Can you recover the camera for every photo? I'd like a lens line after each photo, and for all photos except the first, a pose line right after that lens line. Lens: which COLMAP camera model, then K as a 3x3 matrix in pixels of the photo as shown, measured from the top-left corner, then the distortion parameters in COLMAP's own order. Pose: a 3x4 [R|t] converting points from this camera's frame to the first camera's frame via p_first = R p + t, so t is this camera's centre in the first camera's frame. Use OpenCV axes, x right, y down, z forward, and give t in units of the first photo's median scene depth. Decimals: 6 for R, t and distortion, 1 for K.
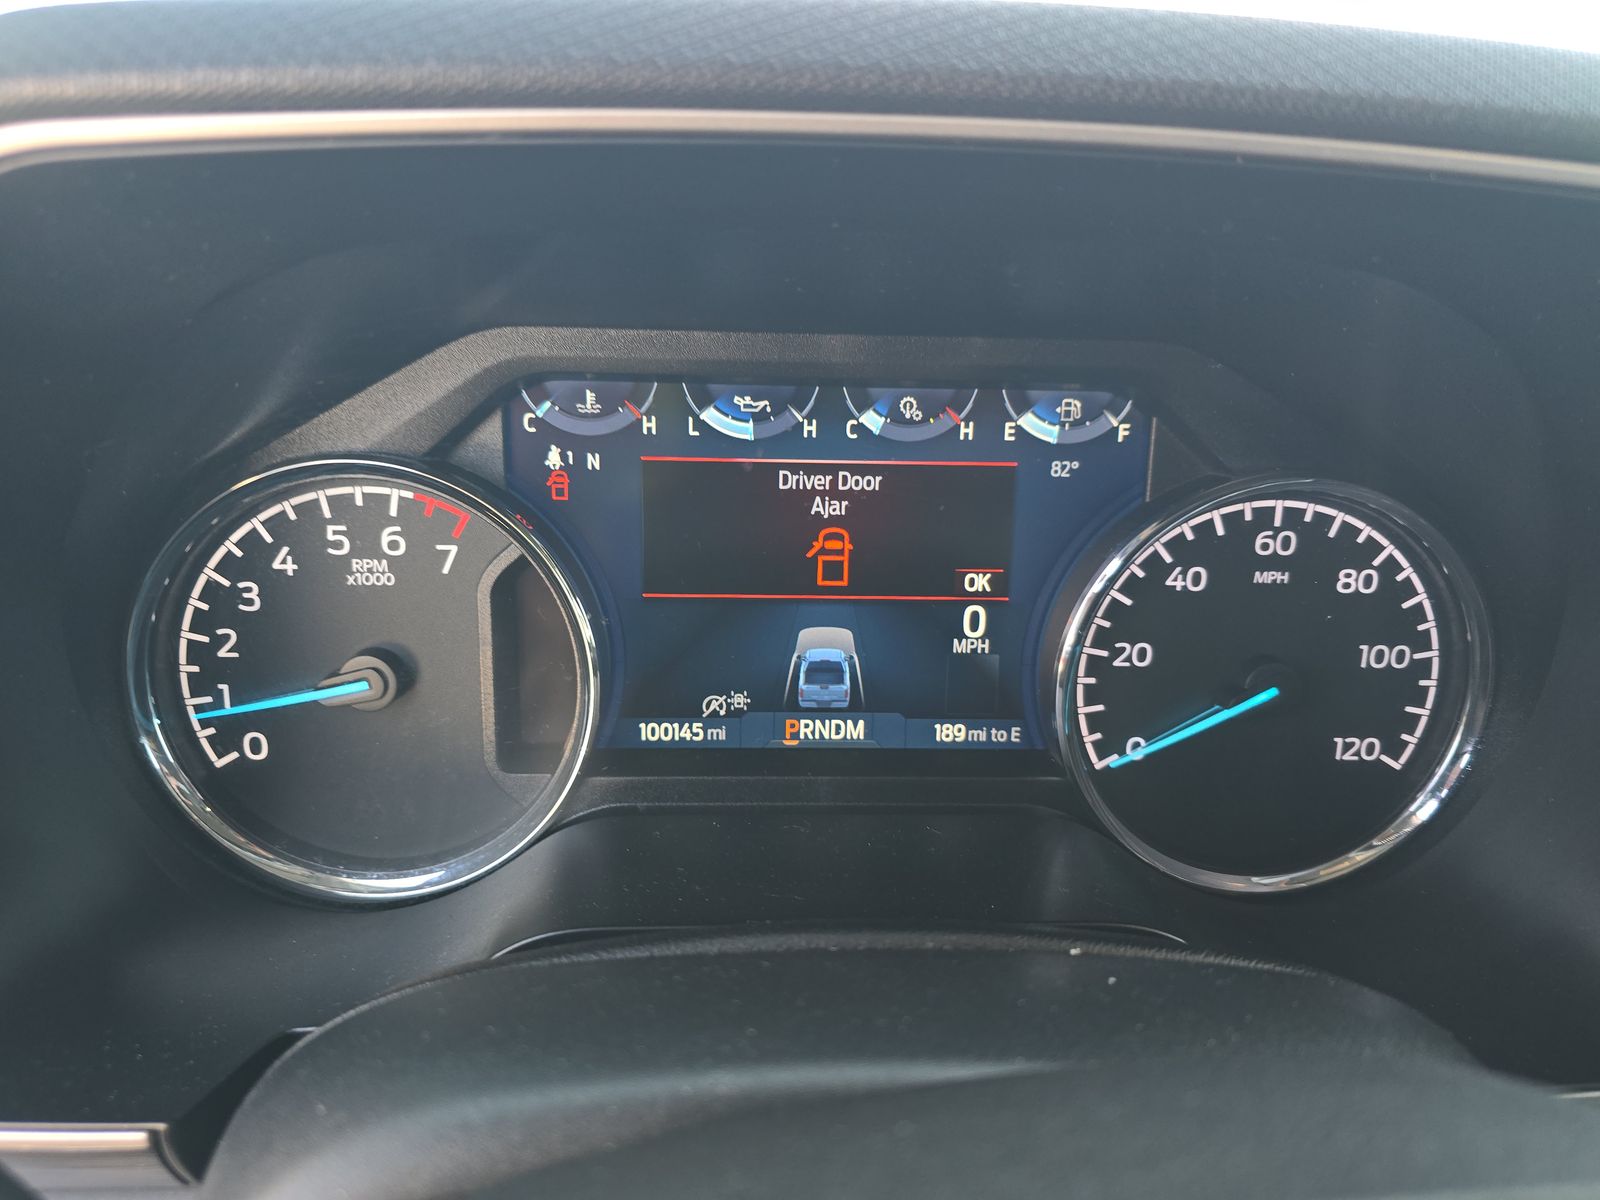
lens RADIAL K [[1089.3, 0, 799.3], [0, 1089.3, 609.5], [0, 0, 1]] dist [-0.003689, -0.007756]
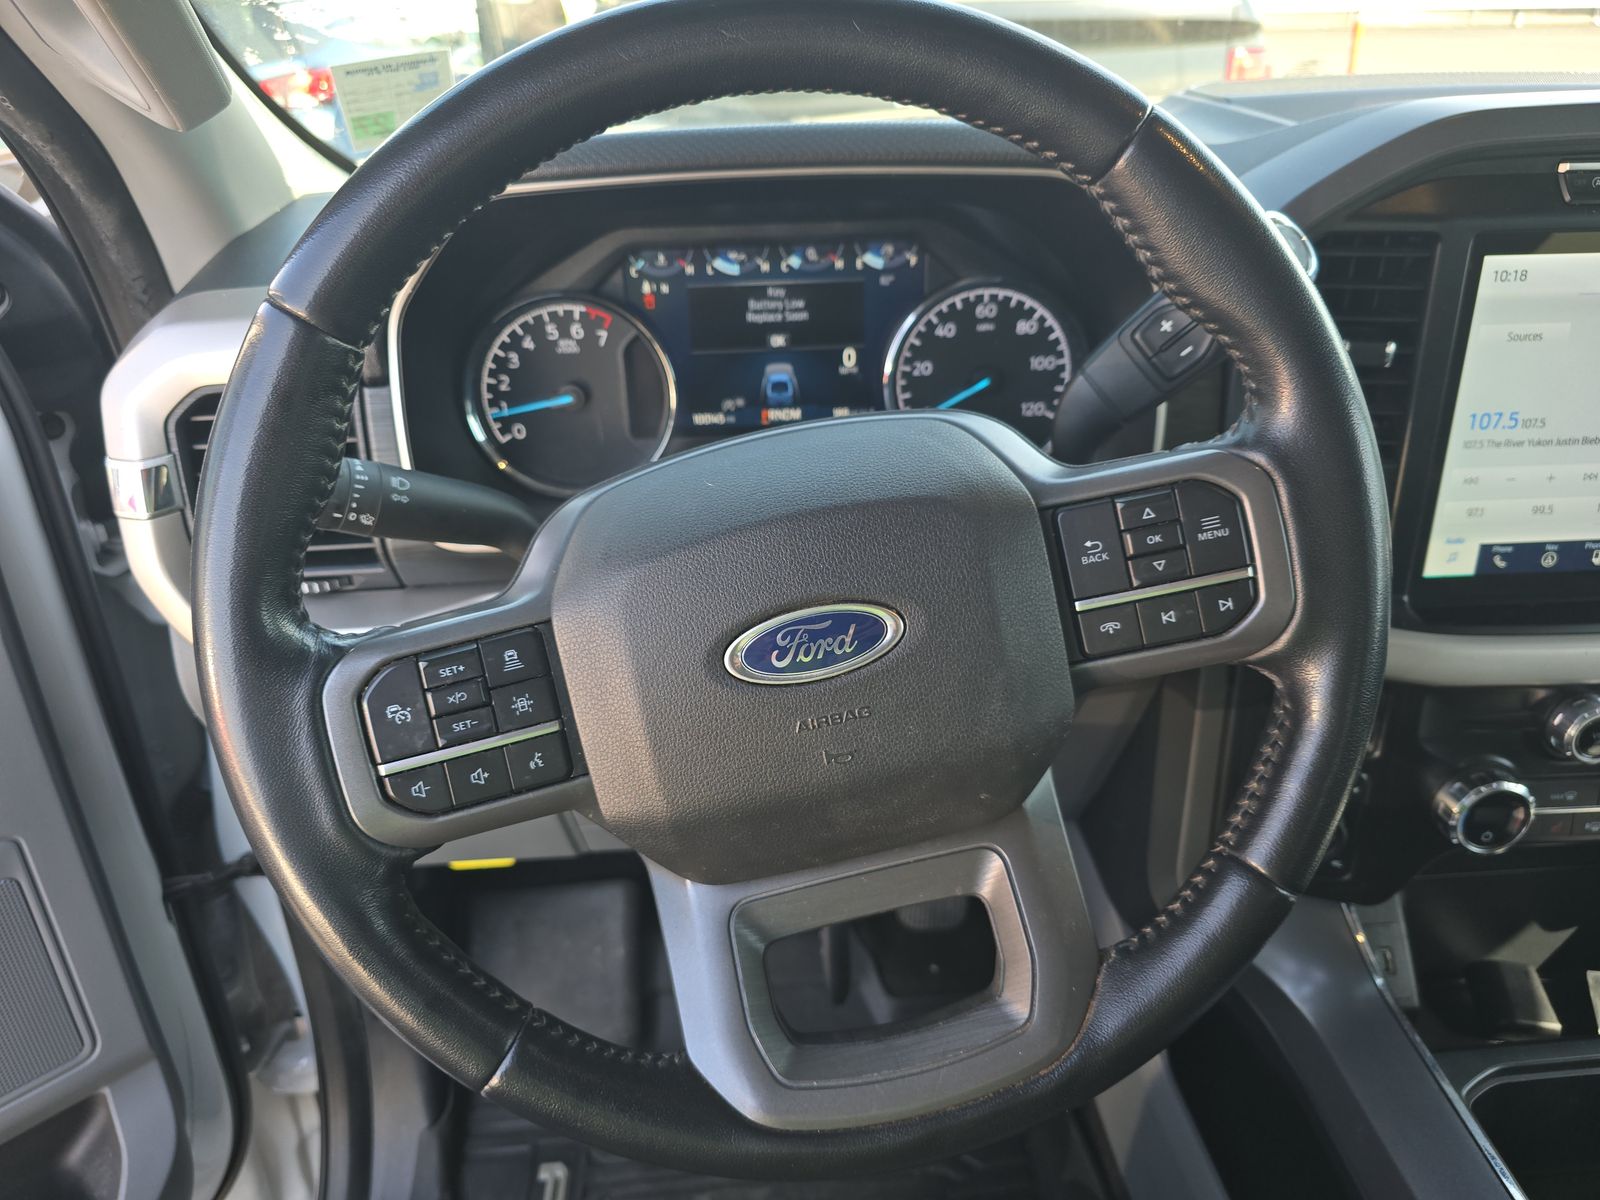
lens RADIAL K [[1089.3, 0, 795.9], [0, 1089.3, 588.5], [0, 0, 1]] dist [-0.003689, -0.007756]
pose [[0.998605, -0.047061, -0.023923, 0.091170], [0.050122, 0.987460, 0.149700, 0.137775], [0.016578, -0.150691, 0.988442, -1.191973]]
